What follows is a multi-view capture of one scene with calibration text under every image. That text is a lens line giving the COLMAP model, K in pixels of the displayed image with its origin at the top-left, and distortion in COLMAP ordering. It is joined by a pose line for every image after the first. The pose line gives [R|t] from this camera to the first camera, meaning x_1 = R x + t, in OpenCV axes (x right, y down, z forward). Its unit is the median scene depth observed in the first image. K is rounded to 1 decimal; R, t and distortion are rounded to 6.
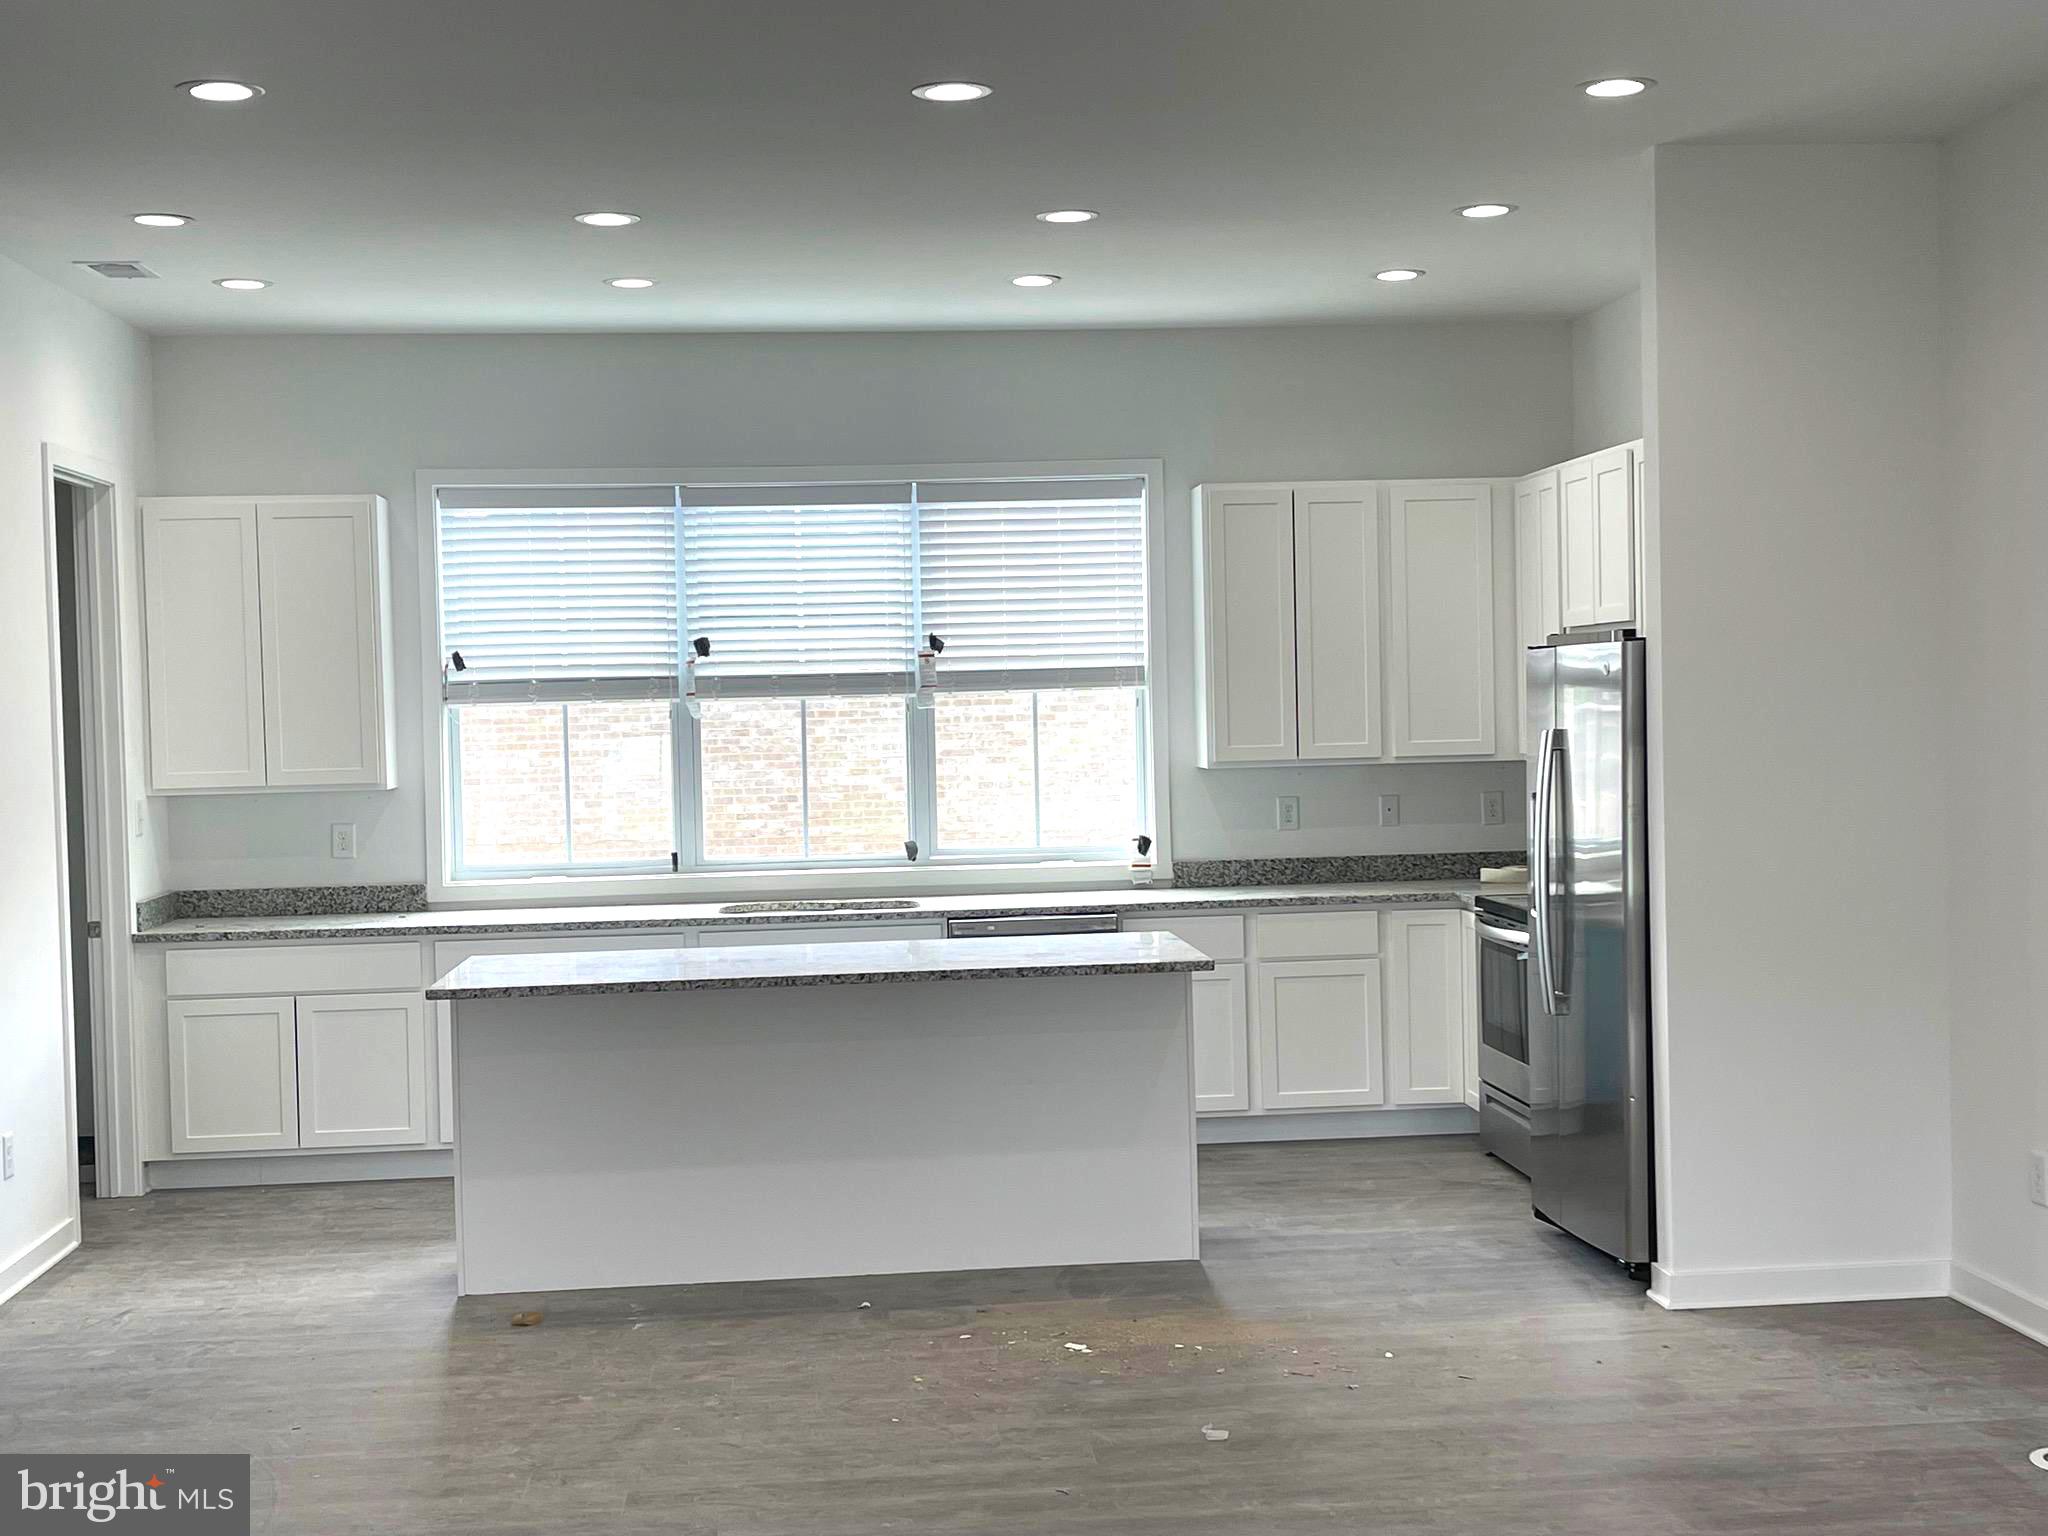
lens RADIAL K [[2630.0, 0, 1024.0], [0, 2630.0, 768.0], [0, 0, 1]] dist [0.147529, -0.513326]
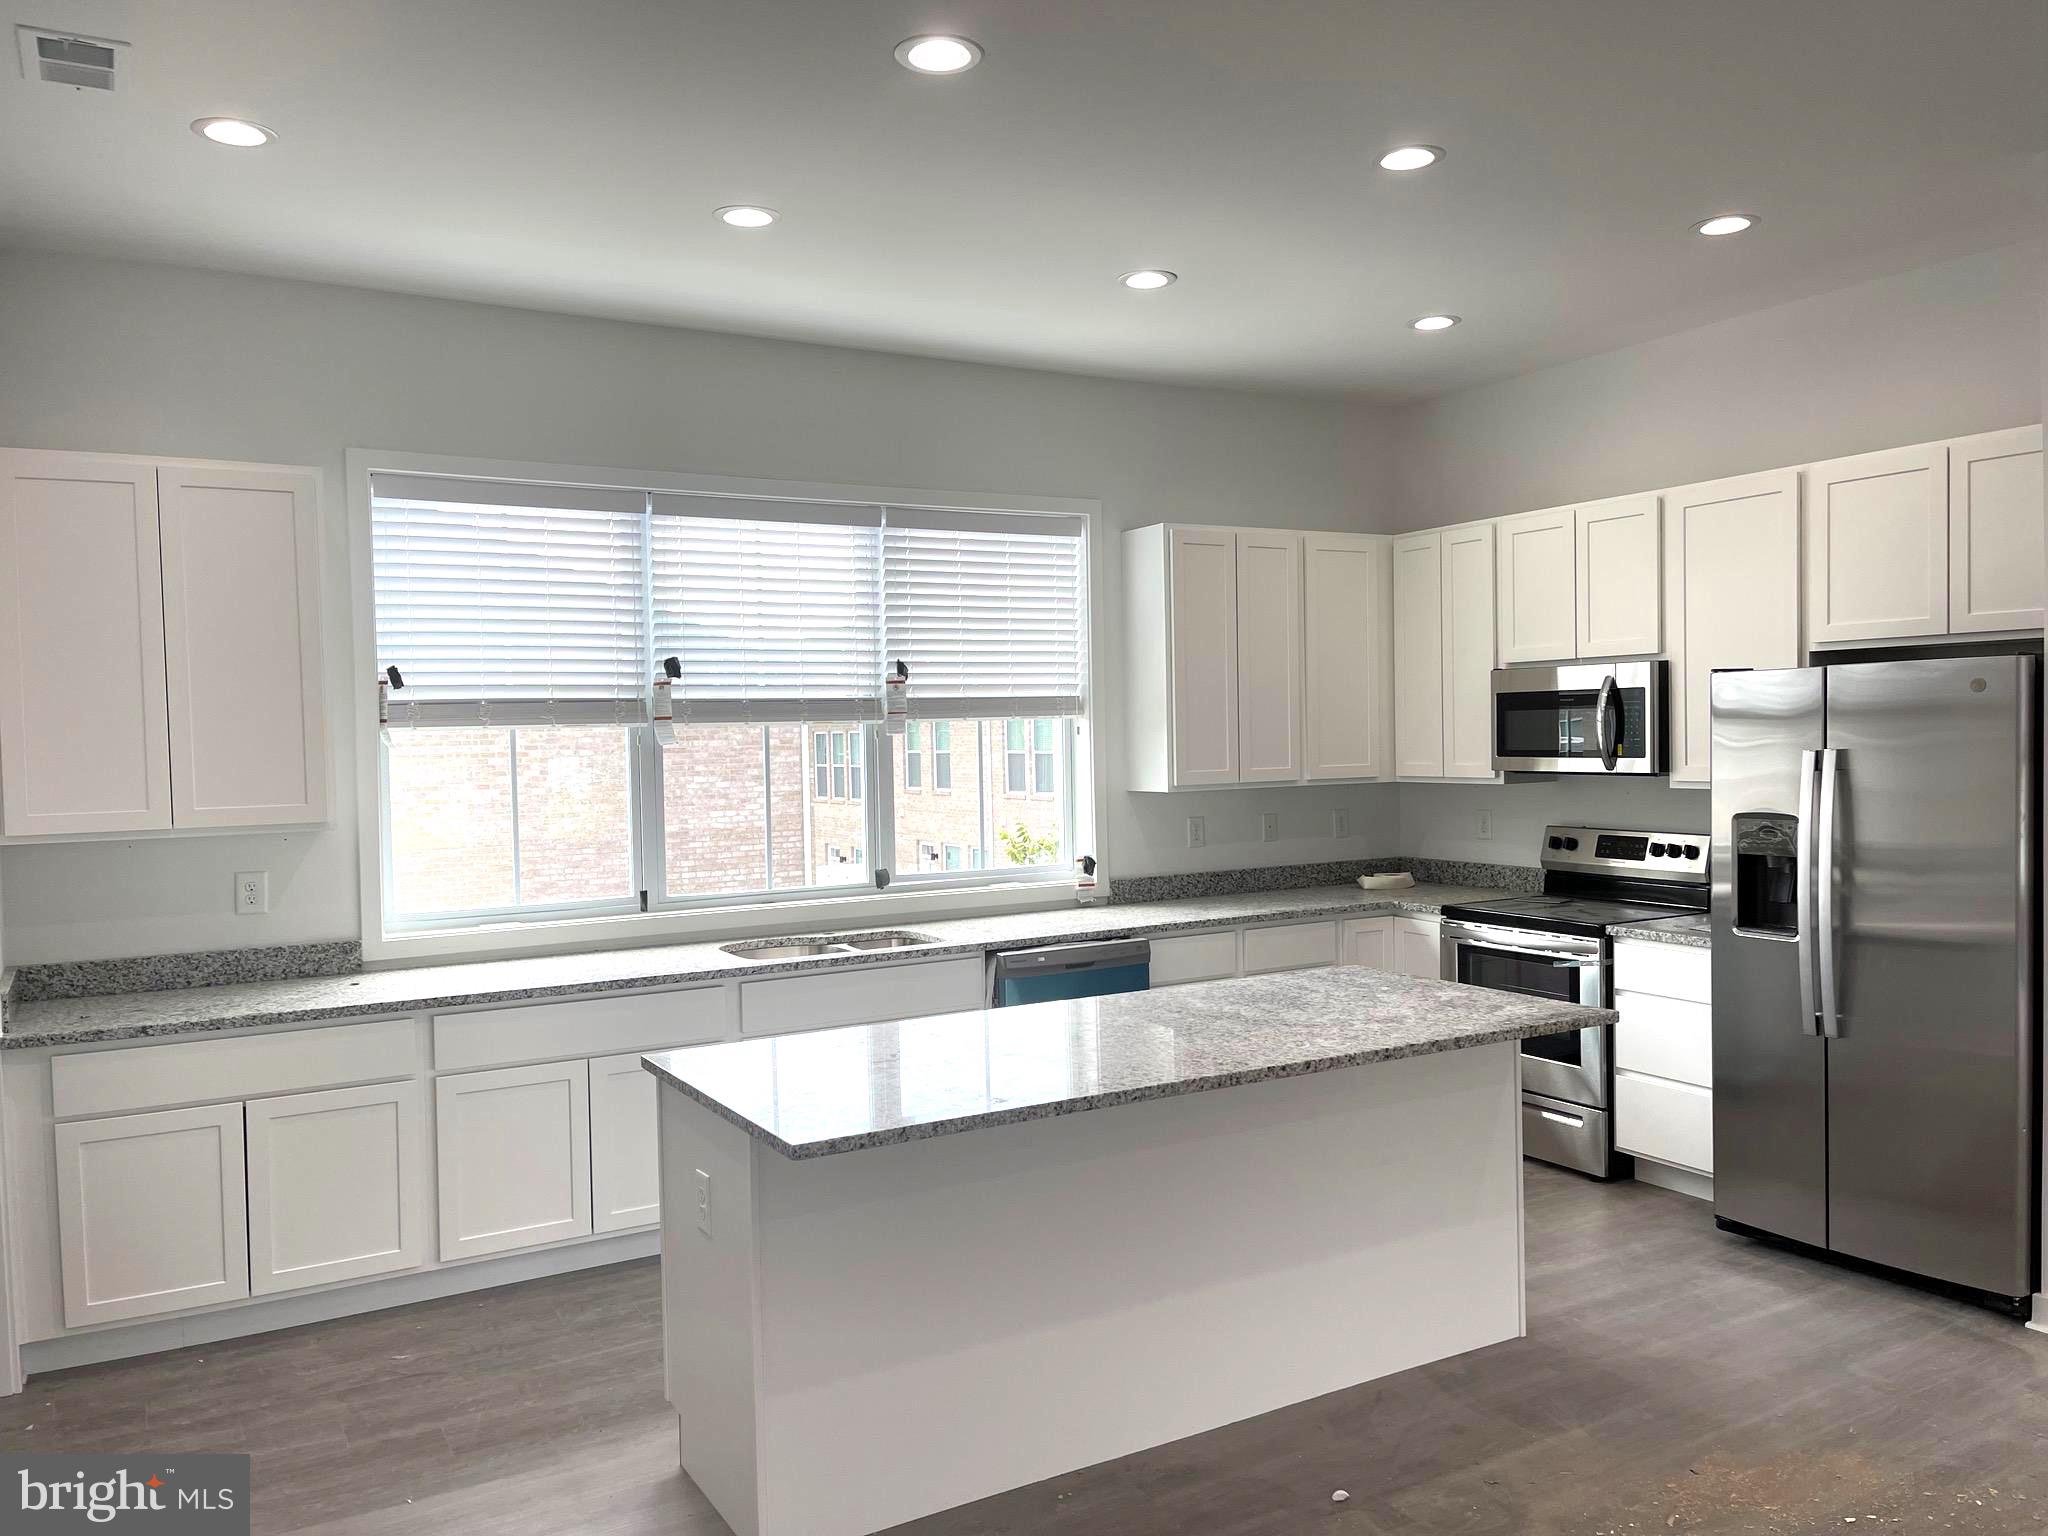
lens RADIAL K [[1540.6, 0, 1016.7], [0, 1540.6, 780.2], [0, 0, 1]] dist [0.079807, -0.107315]
pose [[0.904431, -0.008544, 0.426534, -0.248384], [0.010730, 0.999939, -0.002721, -0.003562], [-0.426484, 0.007038, 0.904468, 0.461726]]
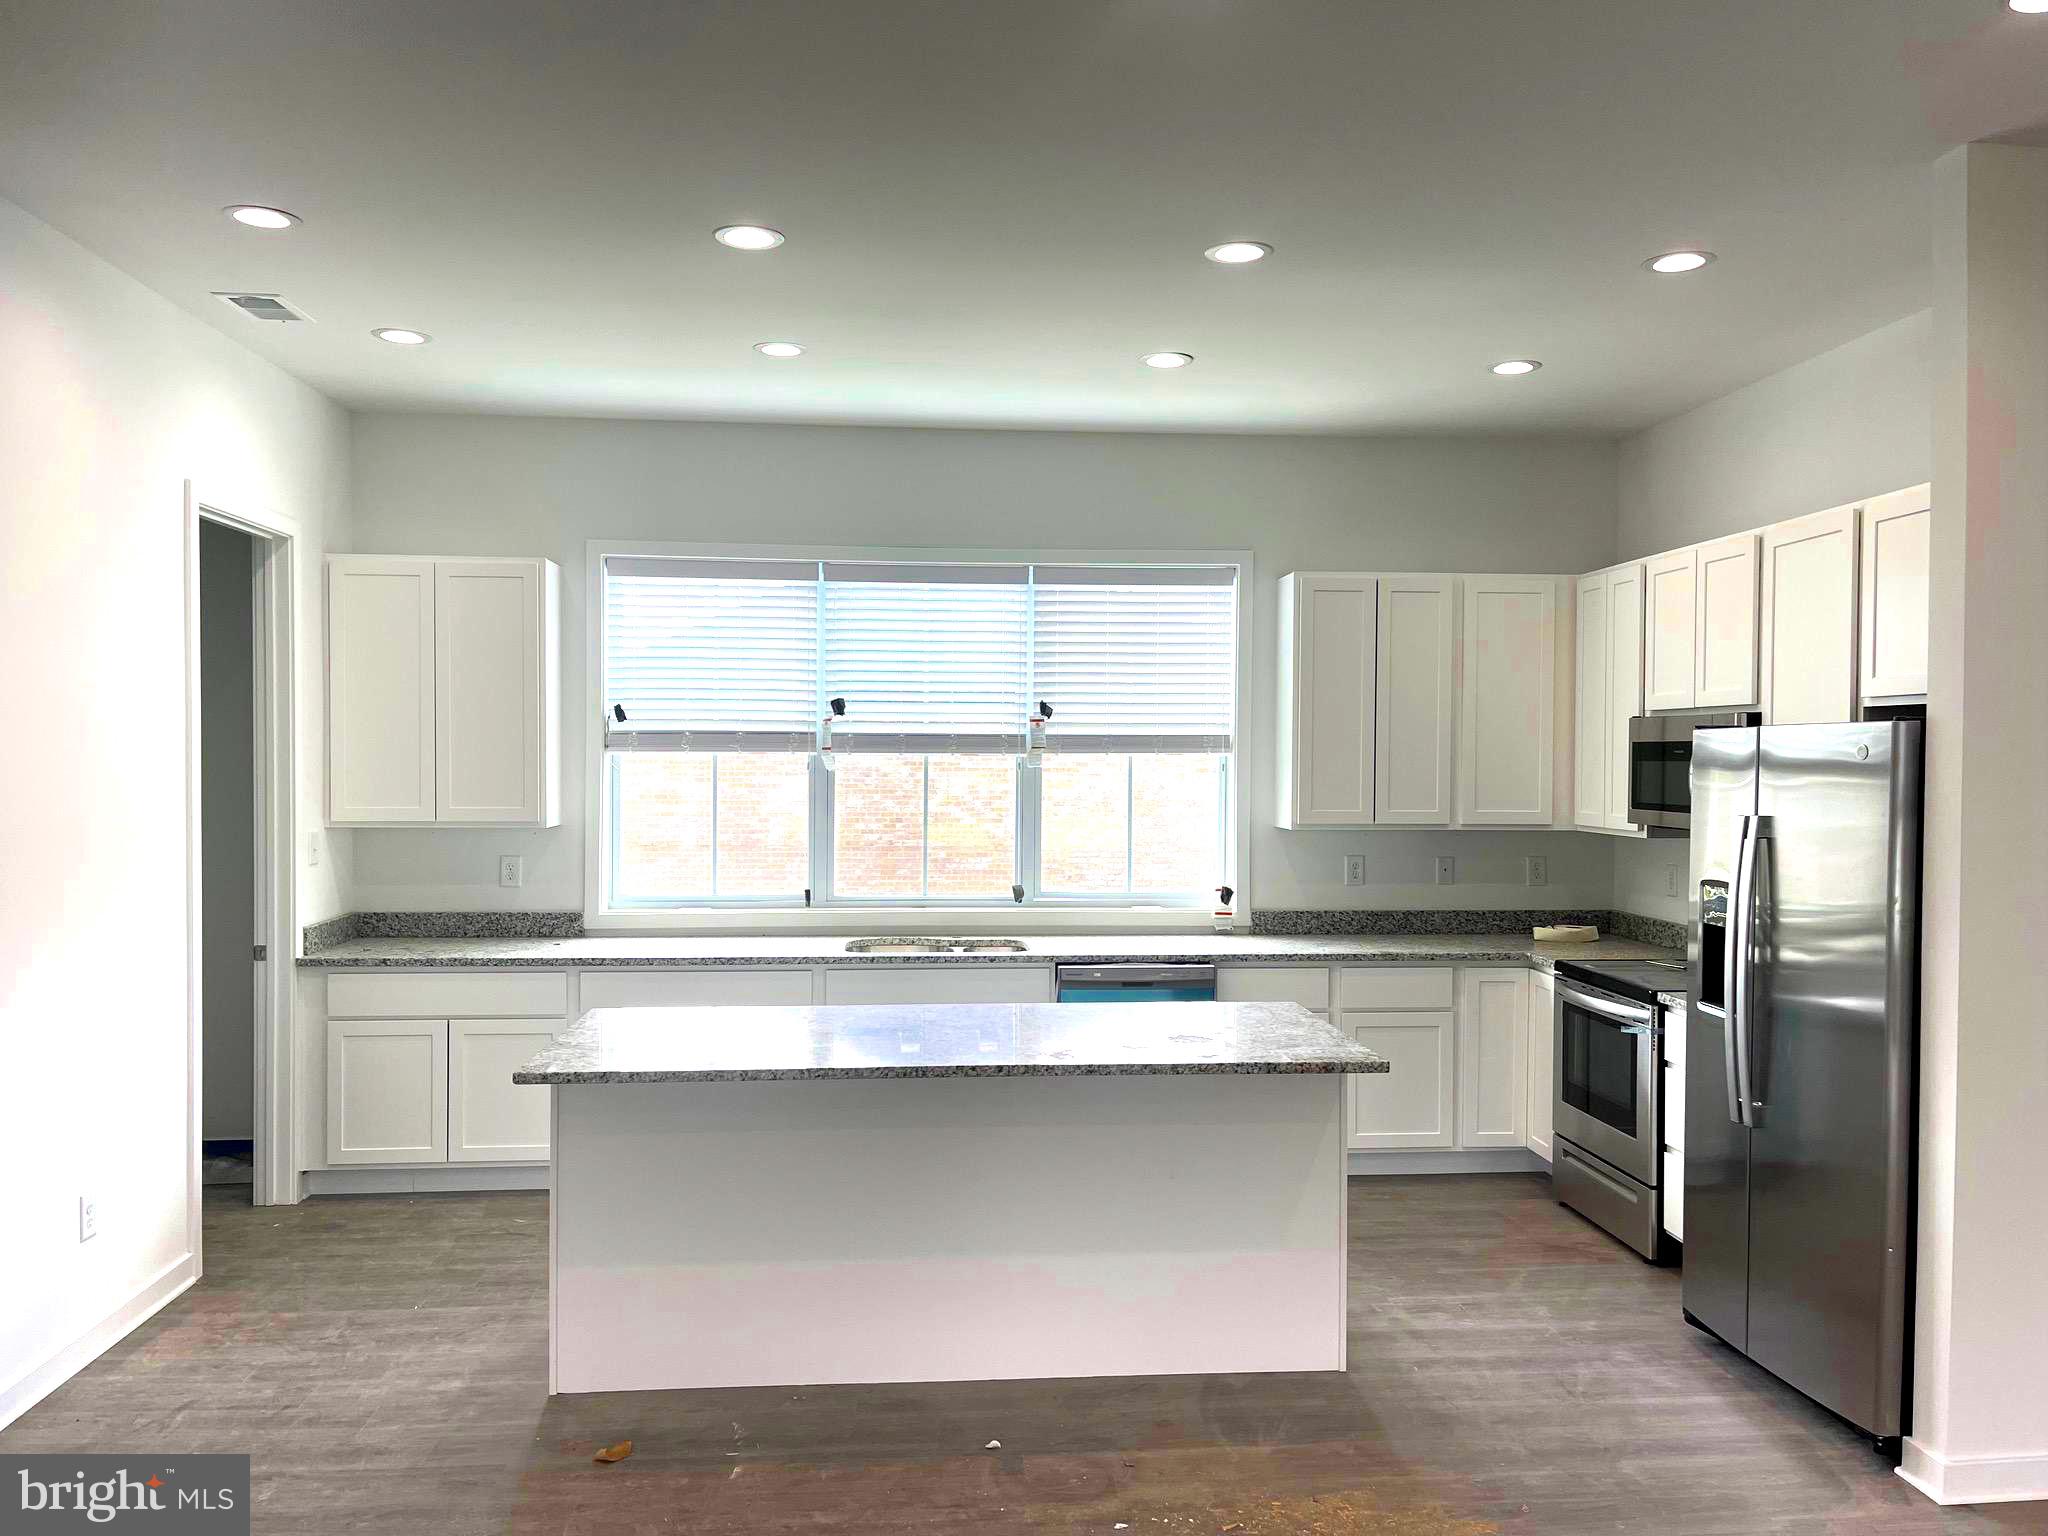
lens RADIAL K [[1540.6, 0, 1016.7], [0, 1540.6, 780.2], [0, 0, 1]] dist [0.079807, -0.107315]
pose [[0.999521, 0.029852, -0.008114, -0.040414], [-0.029931, 0.999504, -0.009768, -0.010693], [0.007818, 0.010006, 0.999919, 0.349766]]
